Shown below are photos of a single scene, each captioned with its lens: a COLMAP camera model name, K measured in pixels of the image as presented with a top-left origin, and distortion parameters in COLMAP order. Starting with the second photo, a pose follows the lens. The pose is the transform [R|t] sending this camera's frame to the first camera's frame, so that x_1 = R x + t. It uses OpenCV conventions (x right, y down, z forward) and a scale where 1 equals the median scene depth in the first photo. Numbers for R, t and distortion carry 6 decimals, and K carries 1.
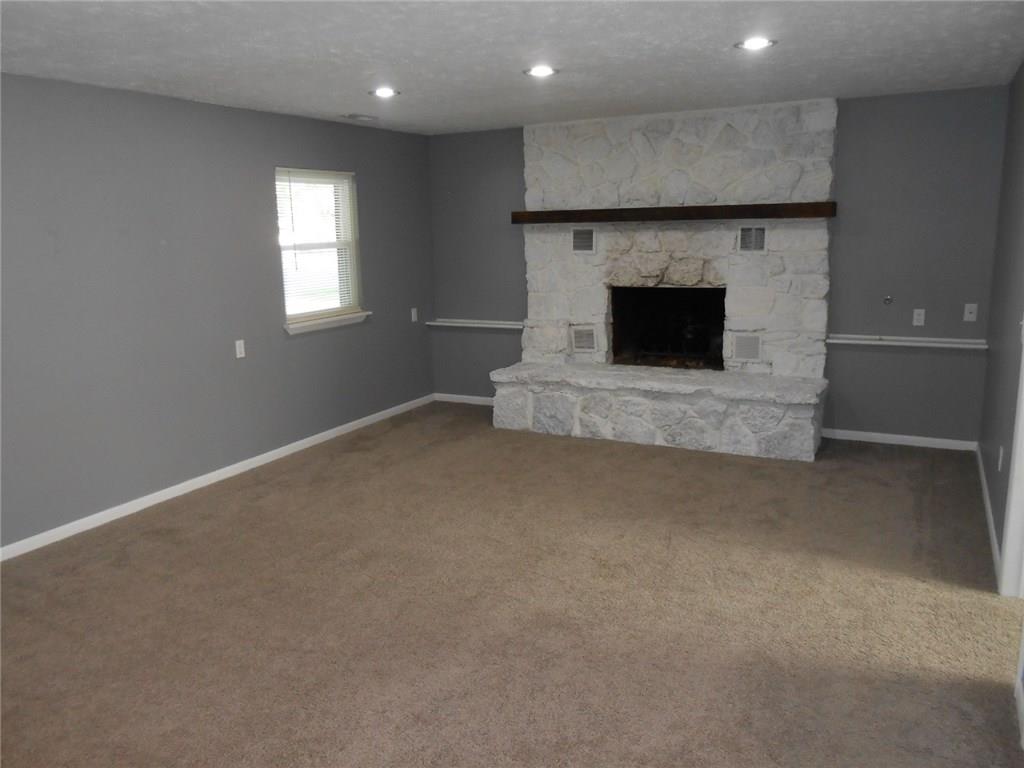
lens RADIAL K [[780.6, 0, 507.8], [0, 780.6, 382.8], [0, 0, 1]] dist [-0.050903, 0.047653]
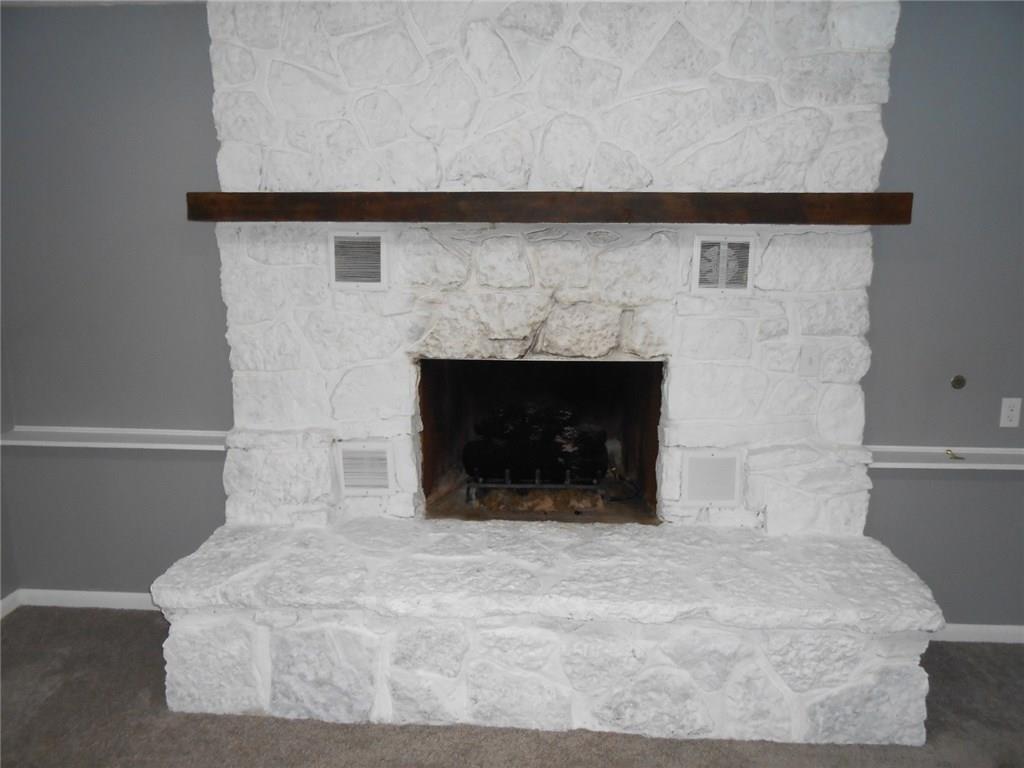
lens RADIAL K [[780.6, 0, 519.2], [0, 780.6, 385.2], [0, 0, 1]] dist [-0.050903, 0.047653]
pose [[0.911113, -0.048612, 0.409279, -0.008573], [0.053966, 0.998542, -0.001536, -0.111313], [-0.408608, 0.023487, 0.912408, 0.584216]]
